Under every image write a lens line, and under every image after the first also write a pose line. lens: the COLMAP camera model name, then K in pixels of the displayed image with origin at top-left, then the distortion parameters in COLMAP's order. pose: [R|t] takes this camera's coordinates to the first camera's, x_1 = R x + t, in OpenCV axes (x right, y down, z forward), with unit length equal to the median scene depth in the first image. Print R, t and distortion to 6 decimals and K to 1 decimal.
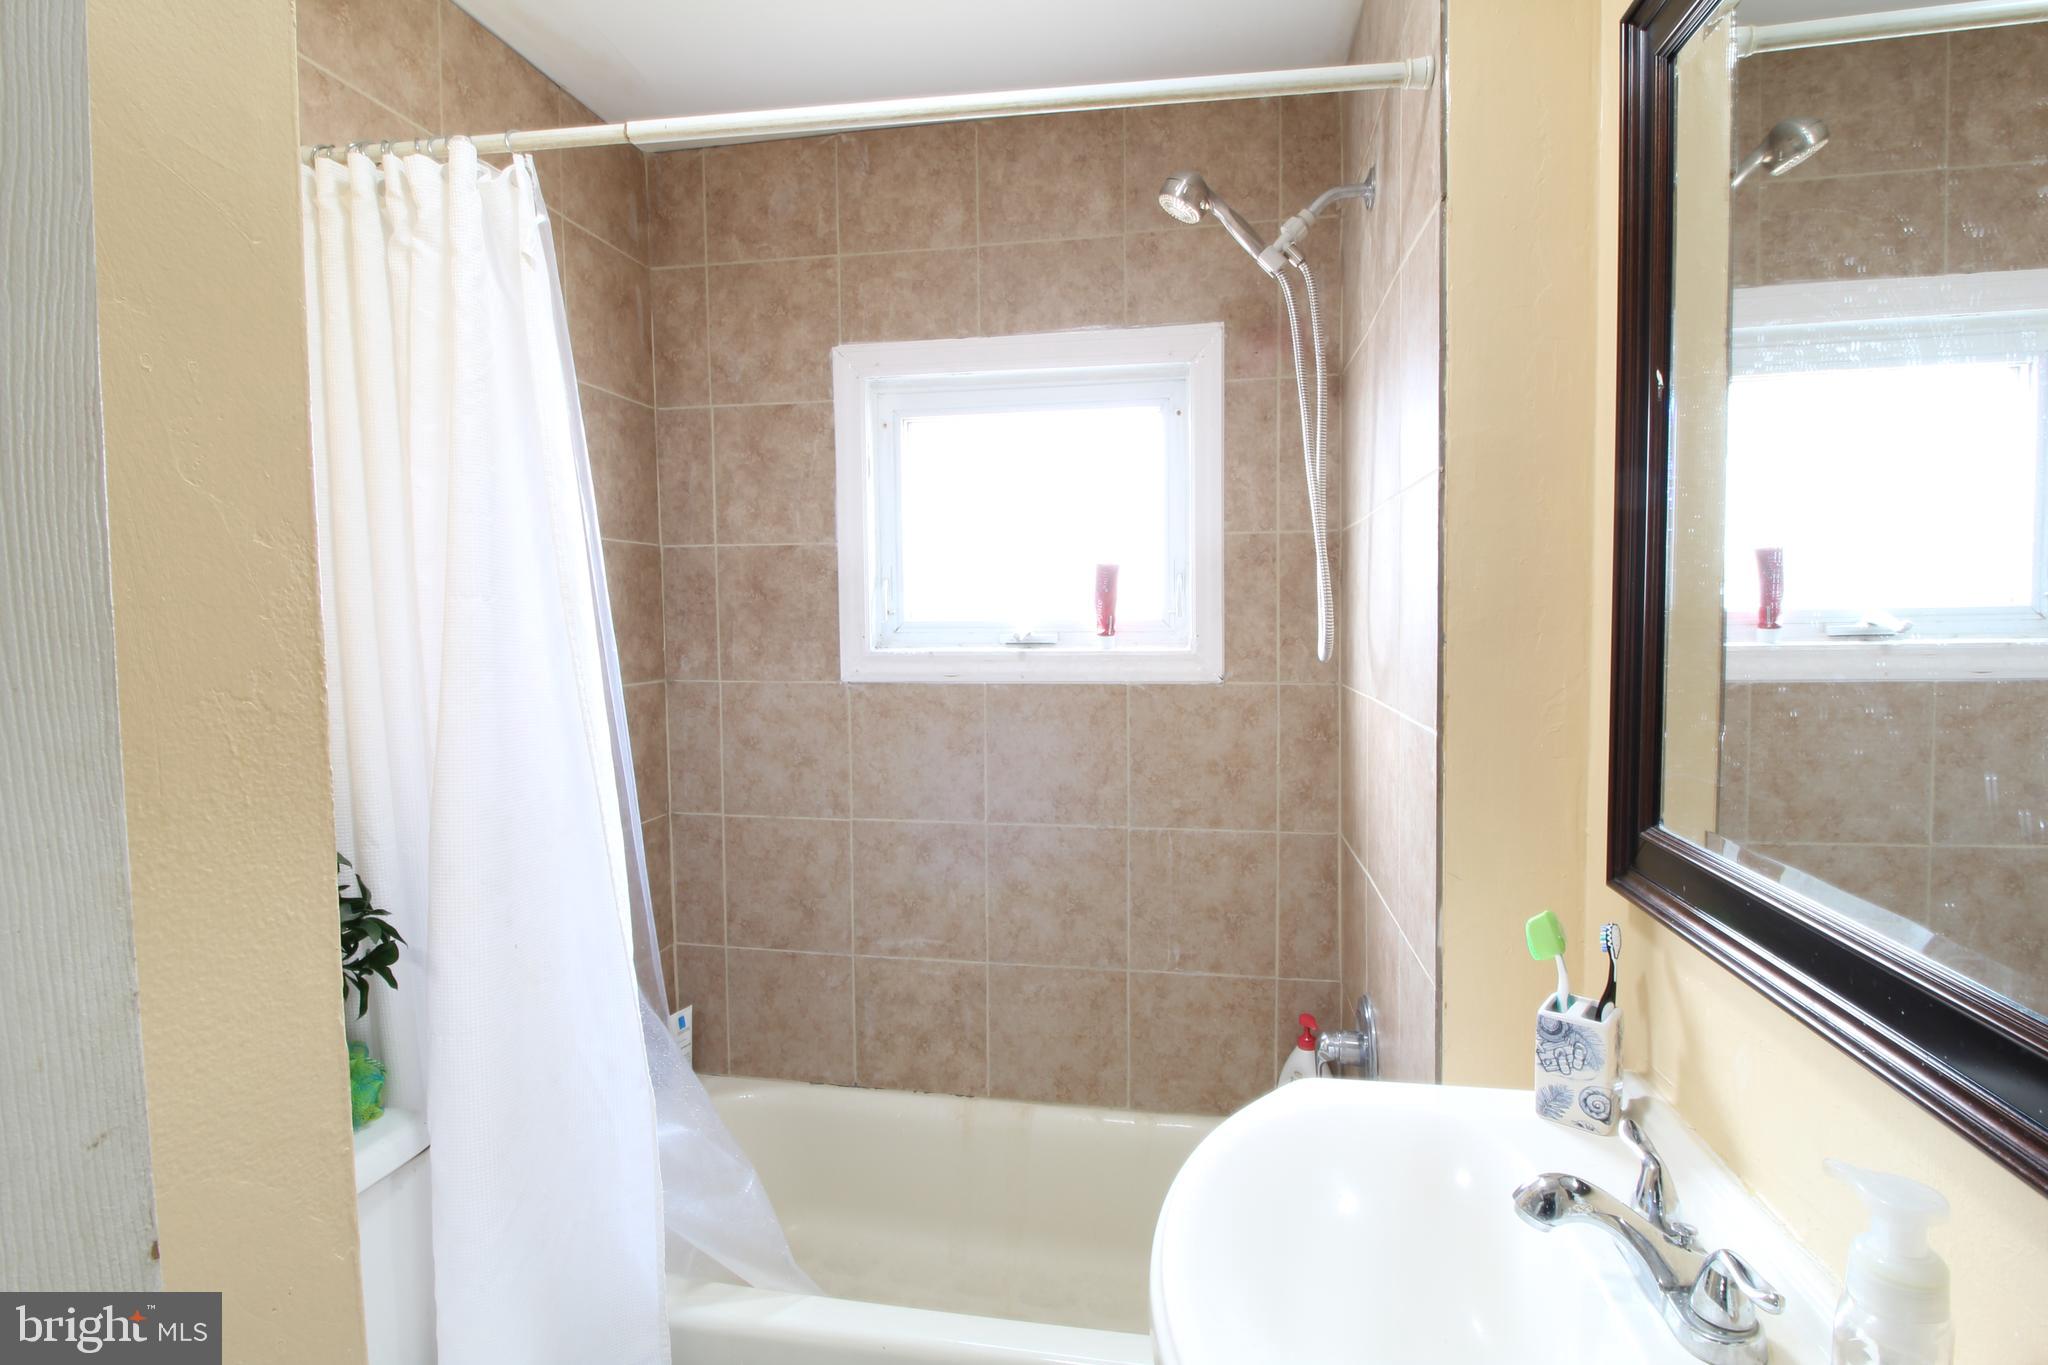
lens RADIAL K [[976.2, 0, 1028.2], [0, 976.2, 669.8], [0, 0, 1]] dist [0.001418, -0.012579]
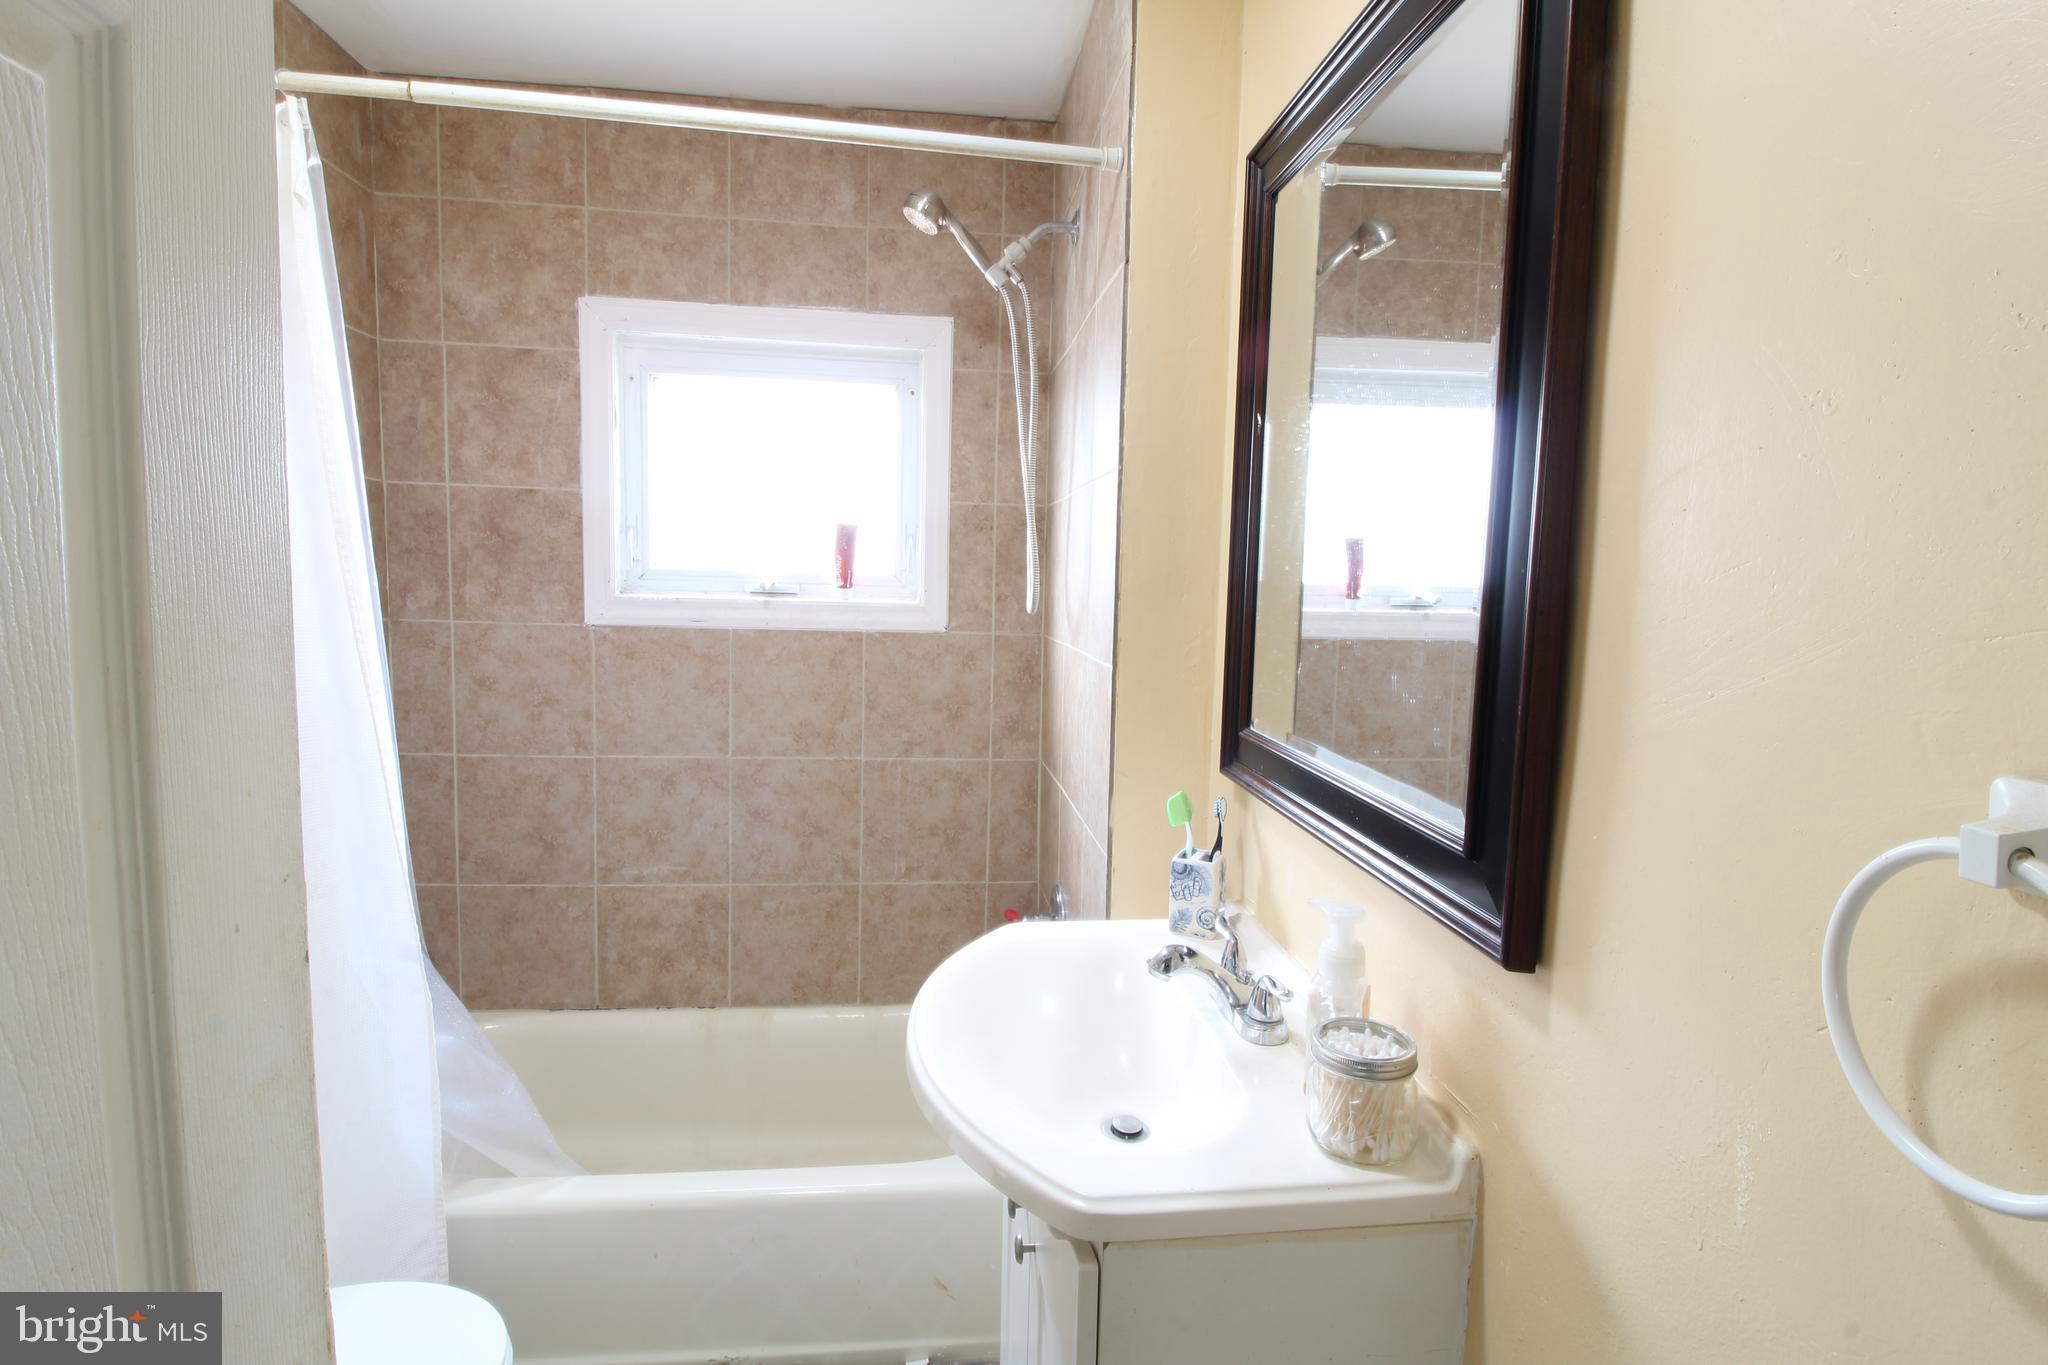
lens RADIAL K [[976.2, 0, 1028.2], [0, 976.2, 669.8], [0, 0, 1]] dist [0.001418, -0.012579]
pose [[0.956427, 0.008666, 0.291844, -0.044846], [-0.020865, 0.999033, 0.038712, 0.010945], [-0.291227, -0.043114, 0.955682, -0.134626]]
